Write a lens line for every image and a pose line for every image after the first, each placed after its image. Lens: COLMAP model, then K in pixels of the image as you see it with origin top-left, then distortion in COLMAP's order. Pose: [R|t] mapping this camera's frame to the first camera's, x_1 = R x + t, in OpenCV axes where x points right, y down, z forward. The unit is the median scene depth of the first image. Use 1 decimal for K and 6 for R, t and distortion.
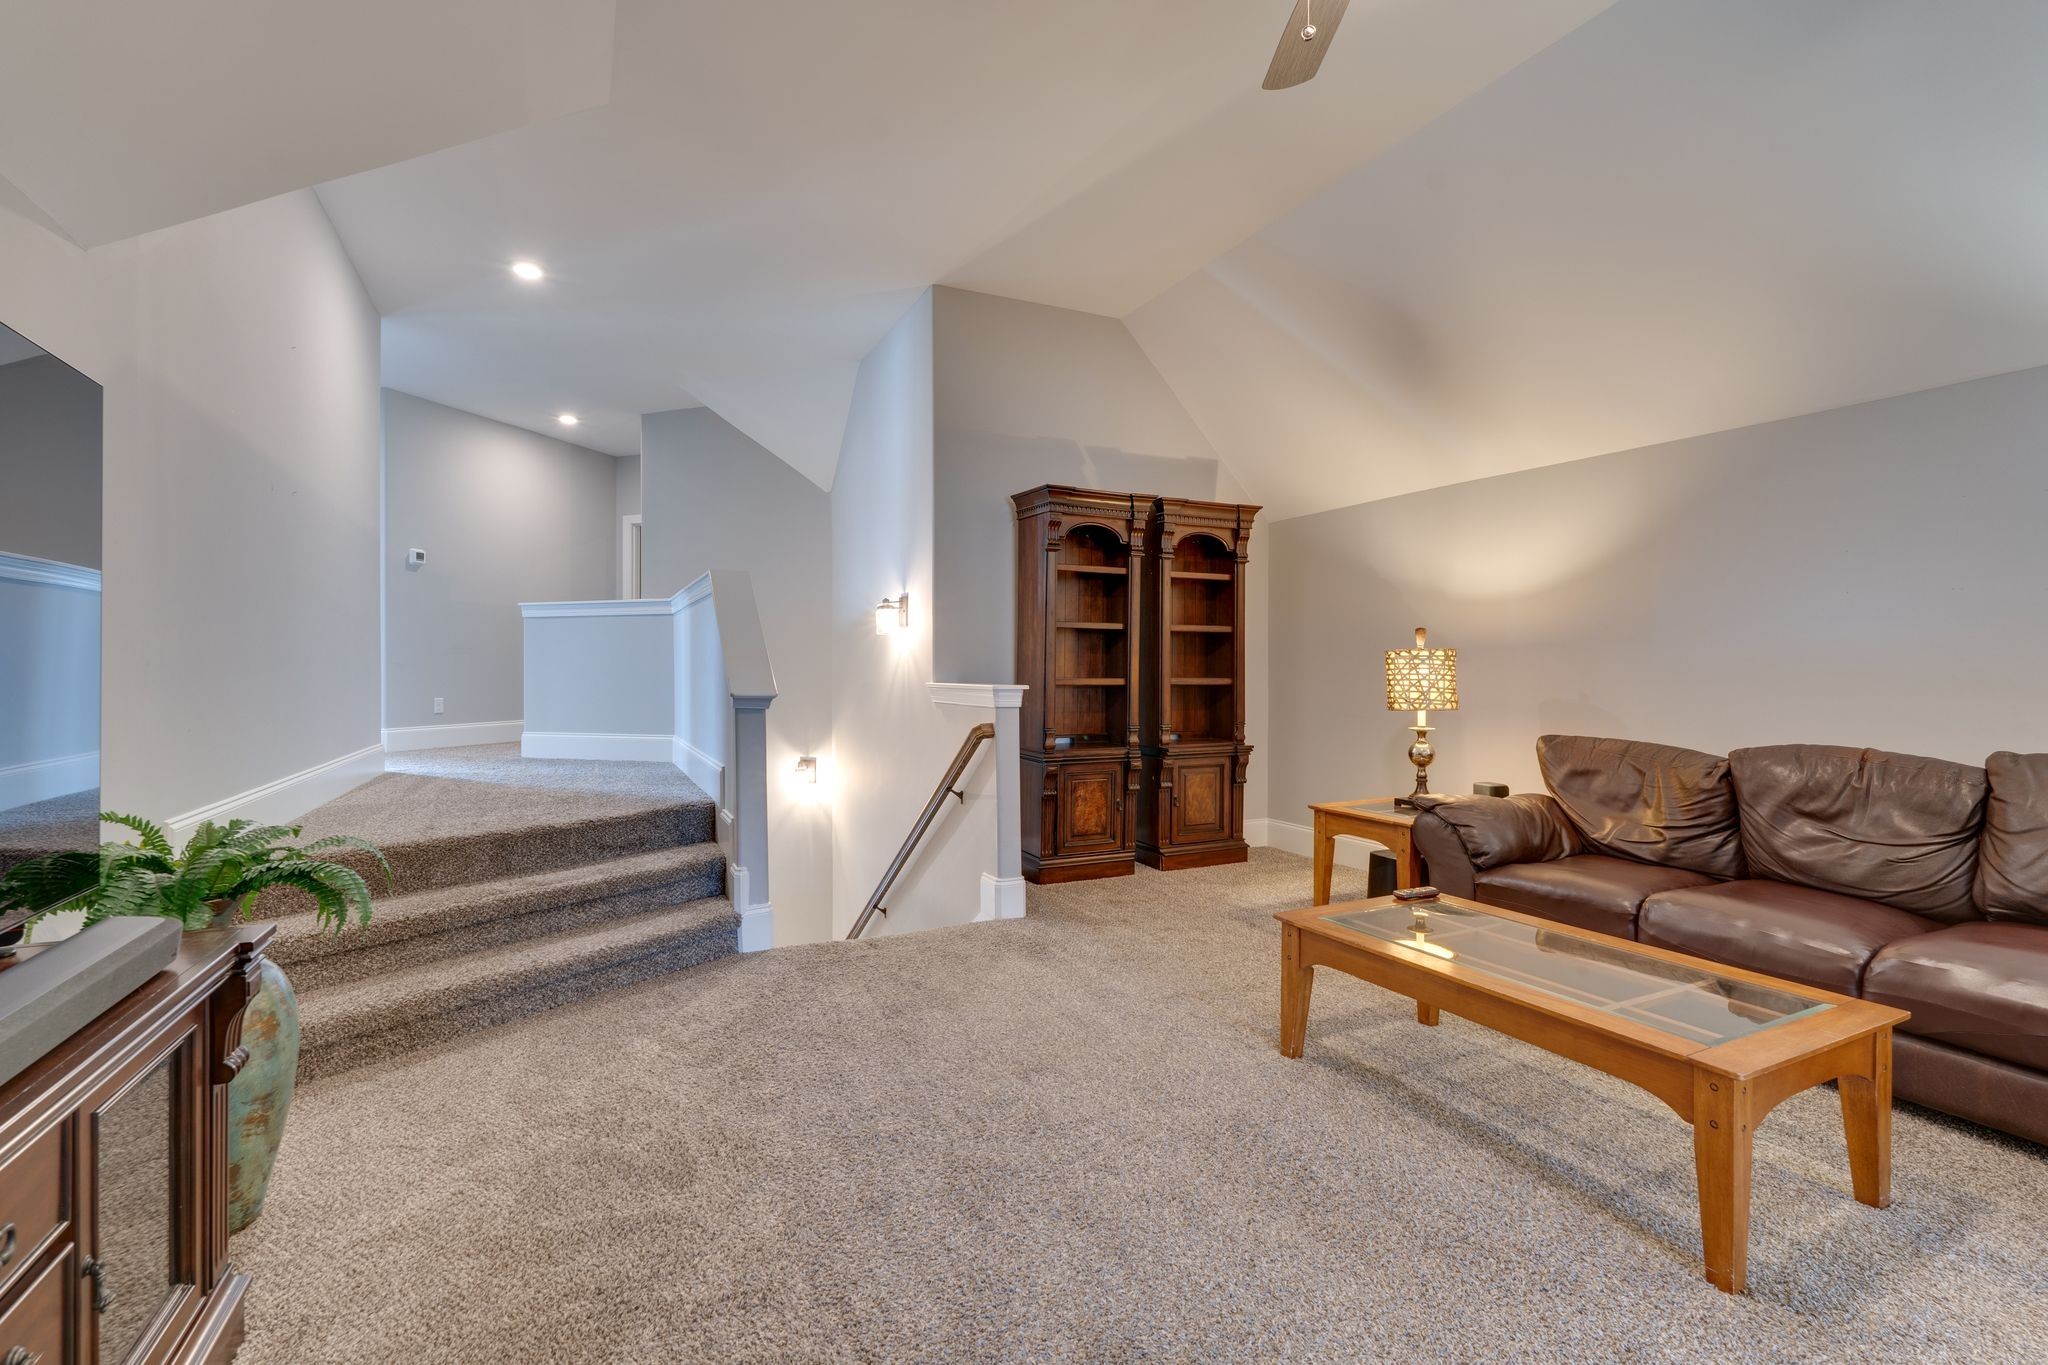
lens RADIAL K [[907.8, 0, 1031.5], [0, 907.8, 668.1], [0, 0, 1]] dist [-0.001785, -0.000511]
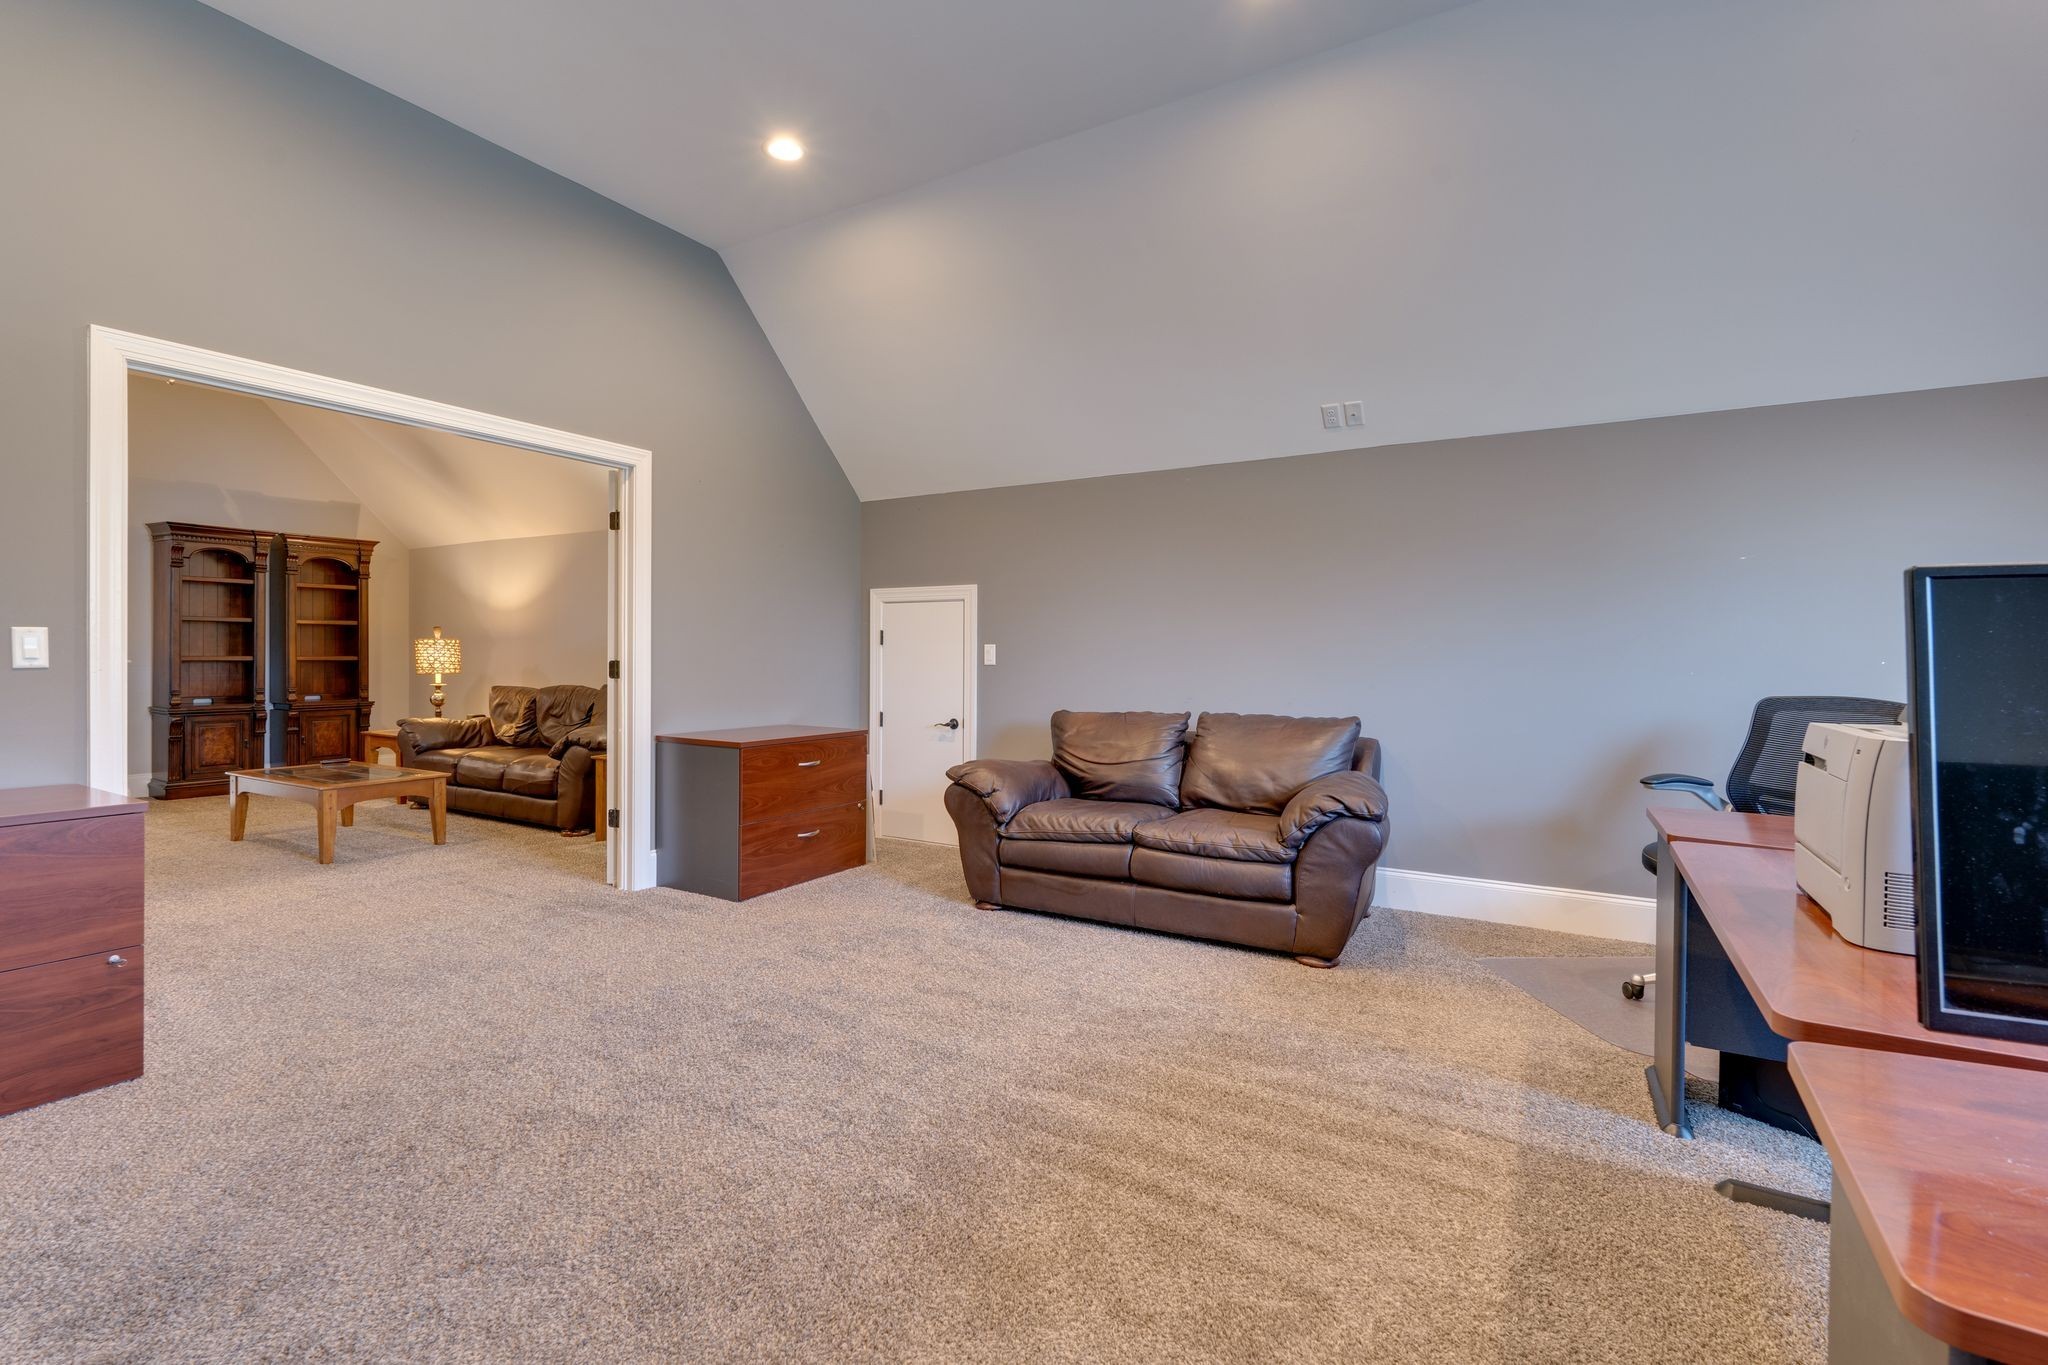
lens RADIAL K [[907.8, 0, 1021.8], [0, 907.8, 663.4], [0, 0, 1]] dist [-0.001785, -0.000511]
pose [[0.850206, -0.005351, 0.526423, 0.396203], [-0.003344, 0.999873, 0.015565, -0.004130], [-0.526439, -0.014994, 0.850080, -0.906145]]
